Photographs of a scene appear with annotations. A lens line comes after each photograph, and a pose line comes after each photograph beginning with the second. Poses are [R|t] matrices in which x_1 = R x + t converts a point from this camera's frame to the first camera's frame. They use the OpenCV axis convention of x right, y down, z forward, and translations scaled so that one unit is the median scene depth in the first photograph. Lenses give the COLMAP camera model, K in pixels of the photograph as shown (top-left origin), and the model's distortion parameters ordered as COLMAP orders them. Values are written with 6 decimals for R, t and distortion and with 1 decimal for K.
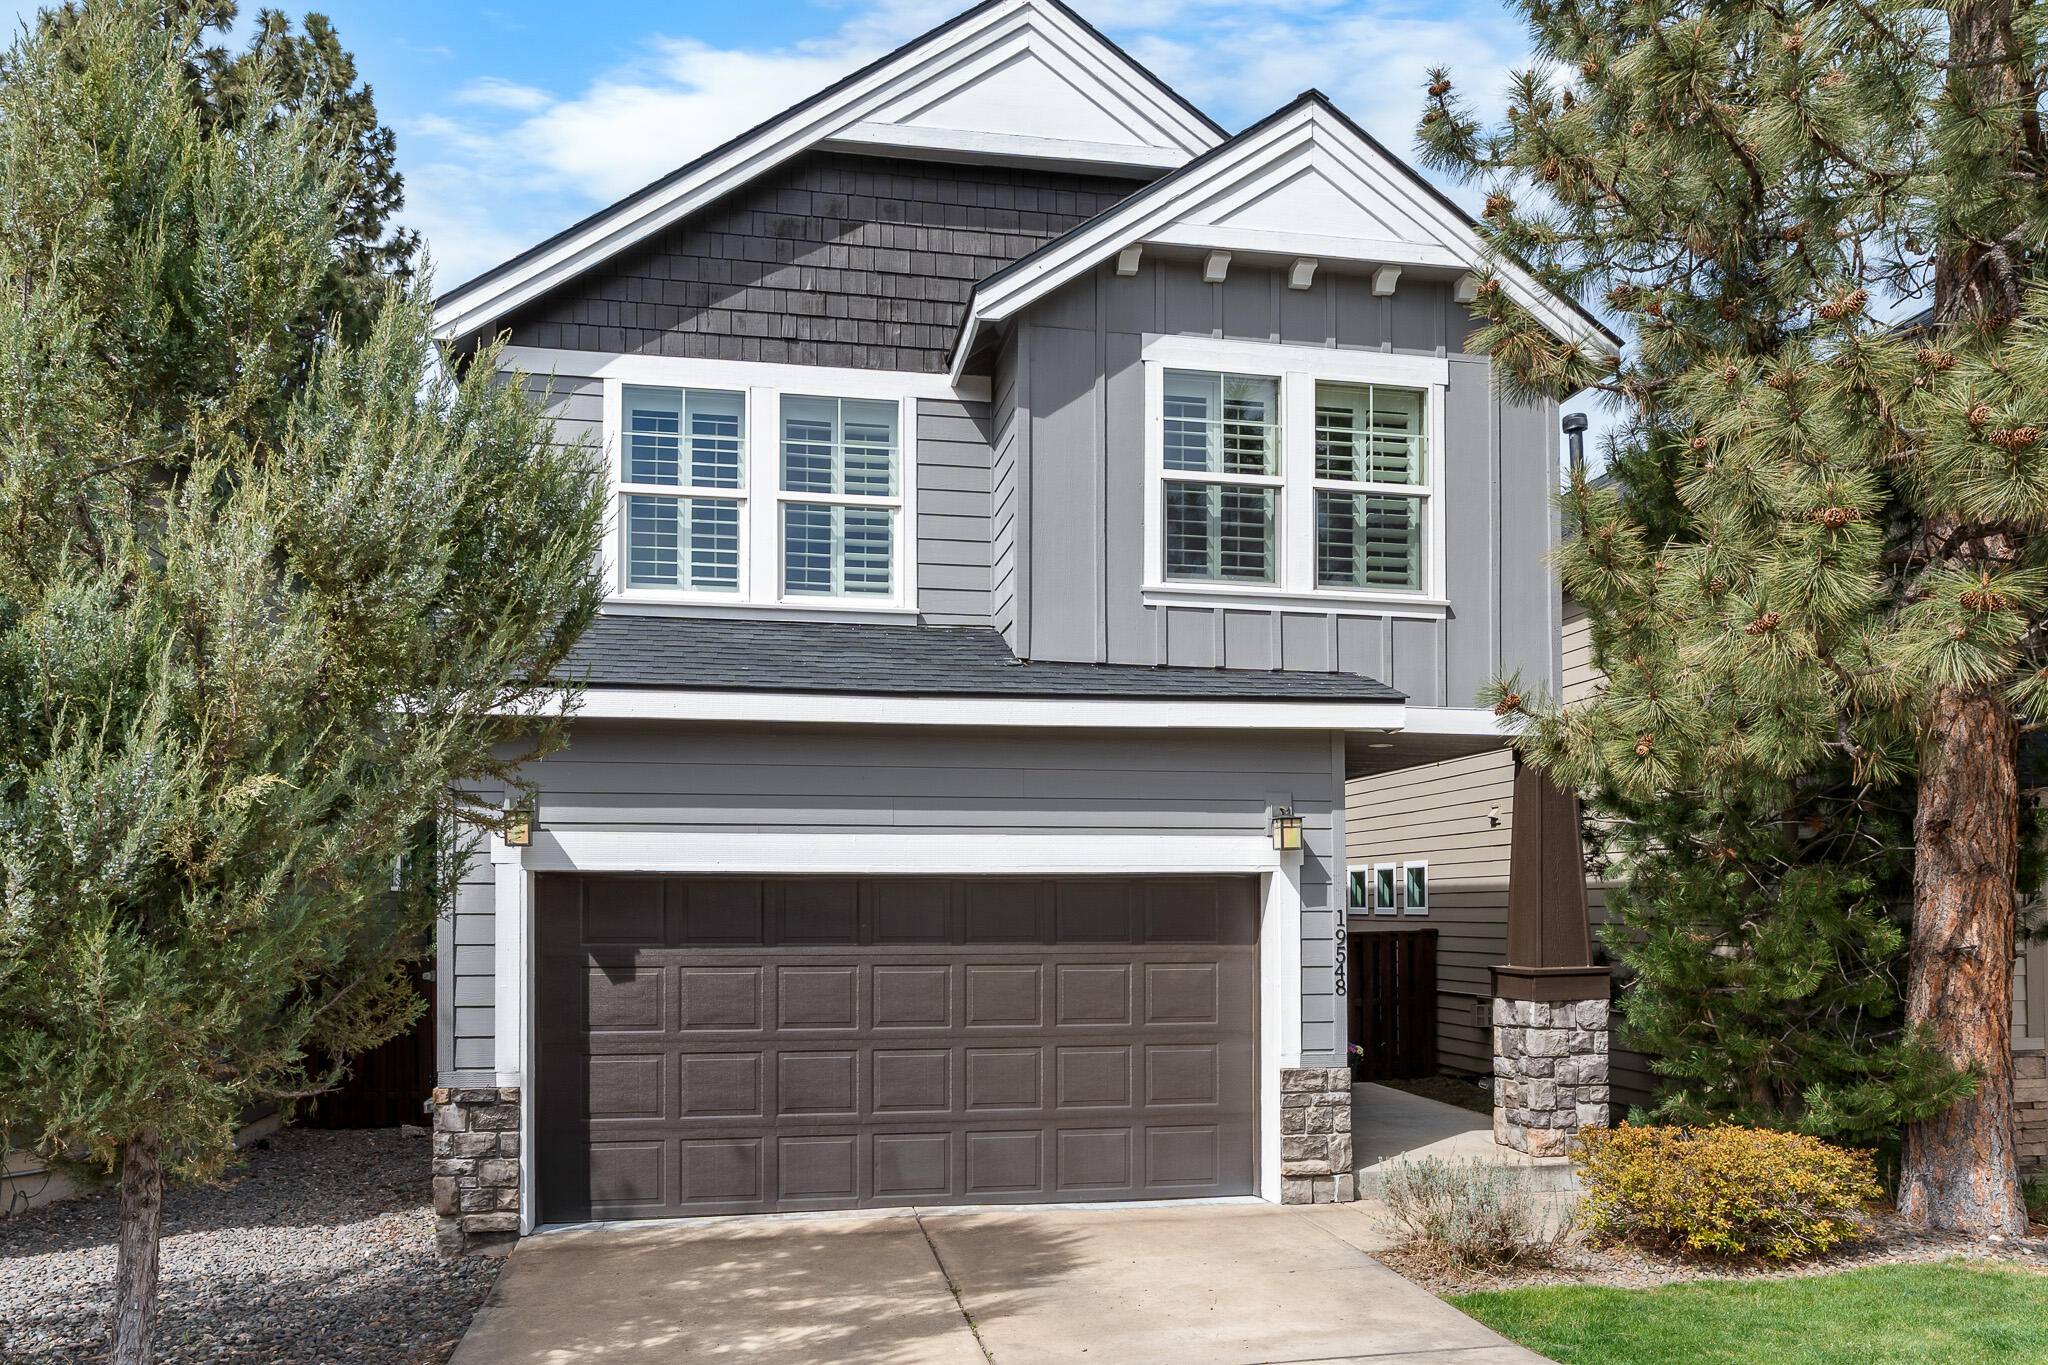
lens RADIAL K [[1495.0, 0, 1023.2], [0, 1495.0, 884.6], [0, 0, 1]] dist [-0.005875, 0.004129]
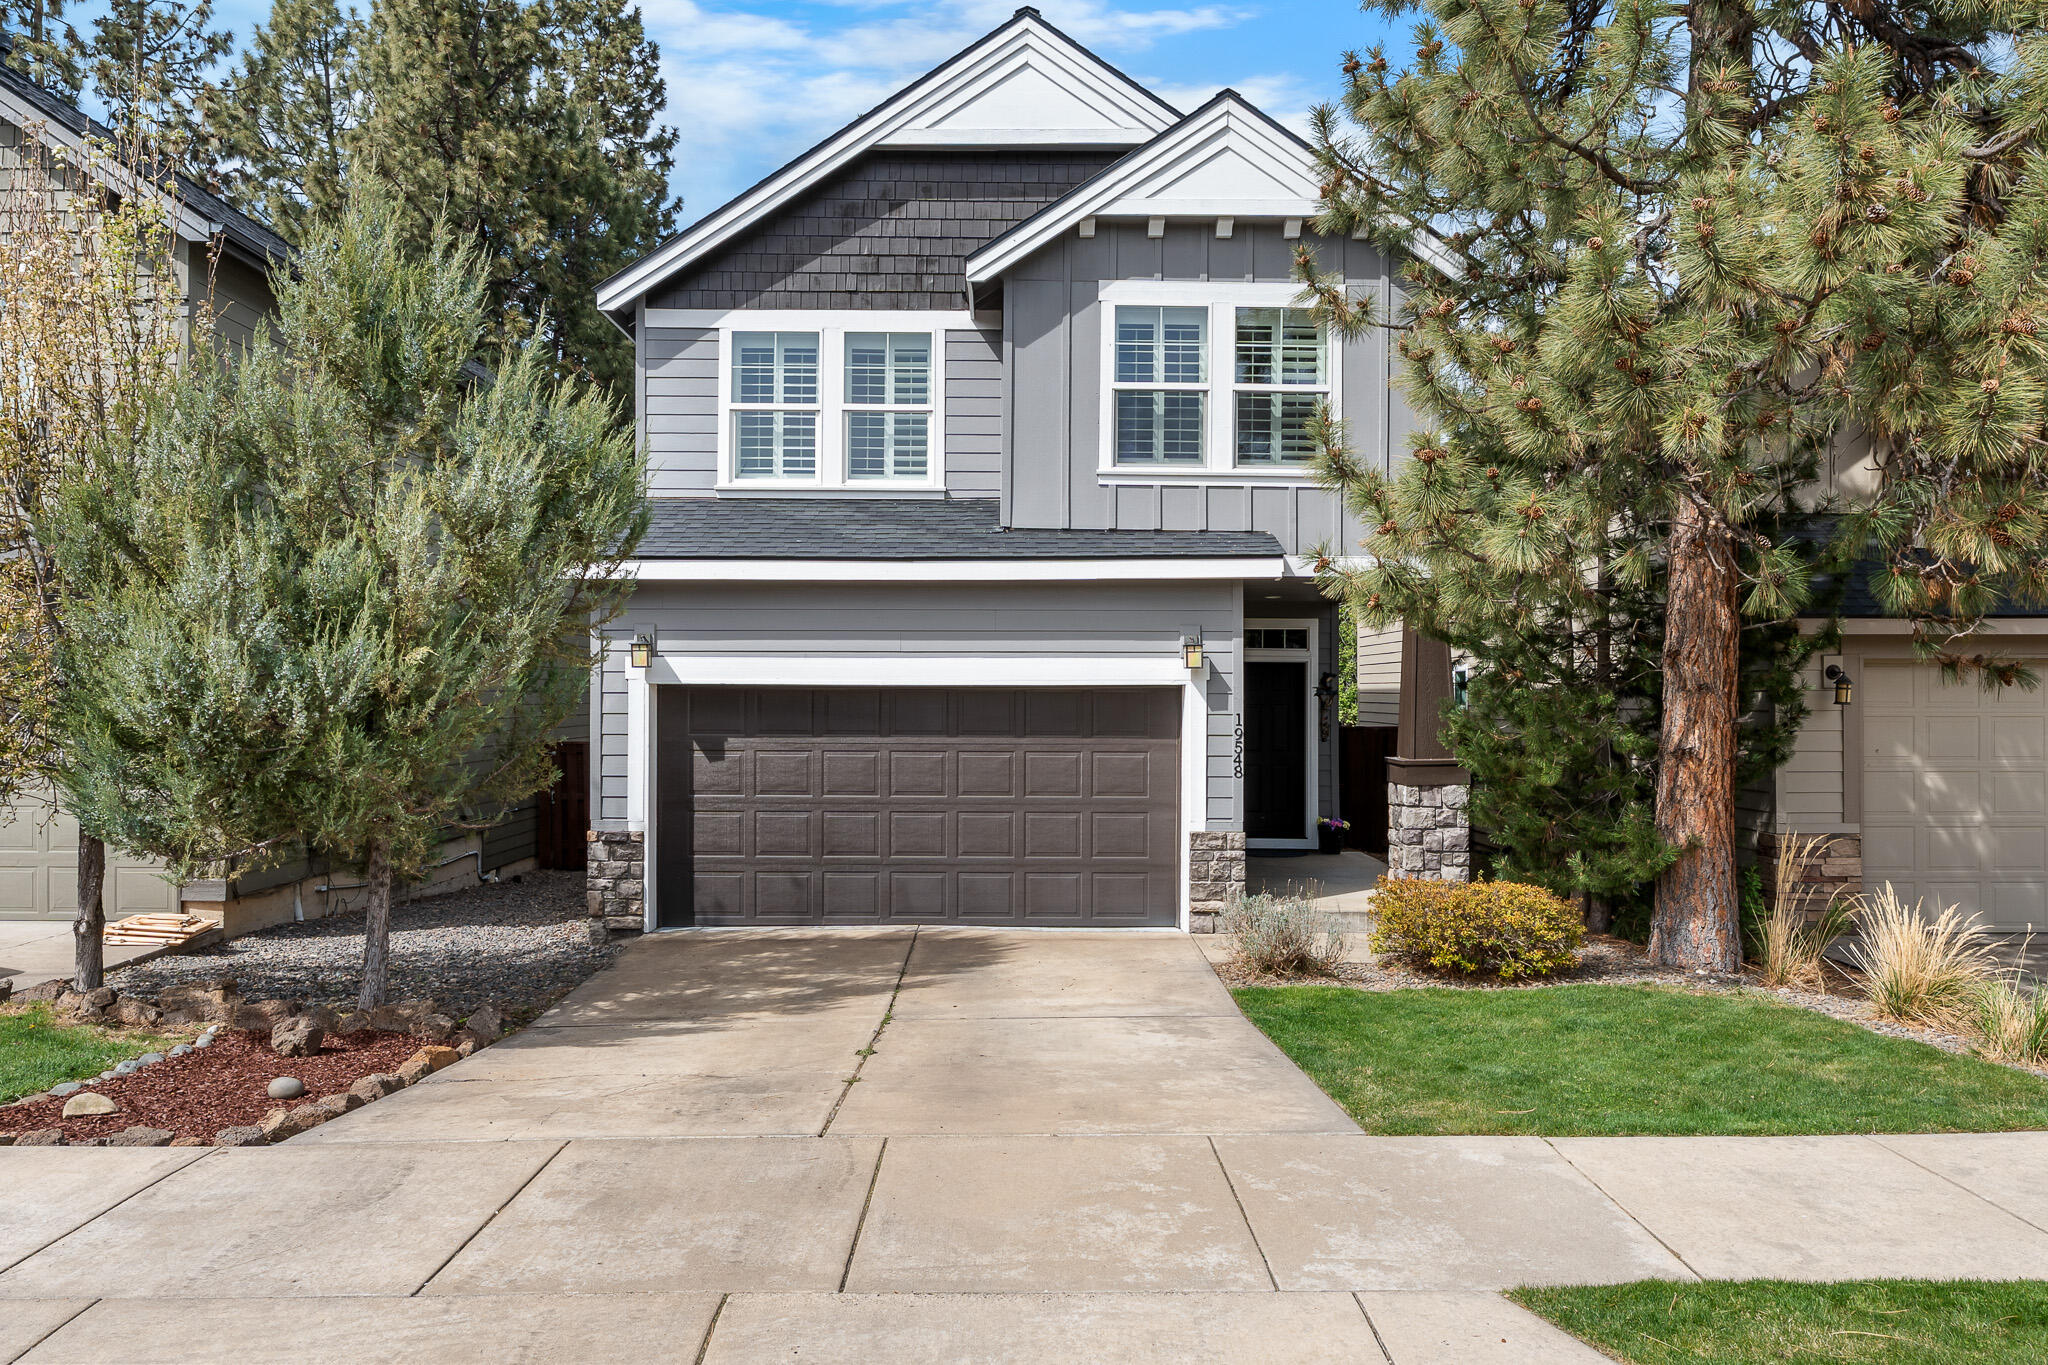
lens RADIAL K [[1436.8, 0, 1024.0], [0, 1436.8, 682.5], [0, 0, 1]] dist [0.001828, -0.000340]
pose [[0.984296, 0.004038, -0.176481, 0.238248], [-0.002593, 0.999961, 0.008417, -0.020054], [0.176508, -0.007827, 0.984268, -0.274857]]
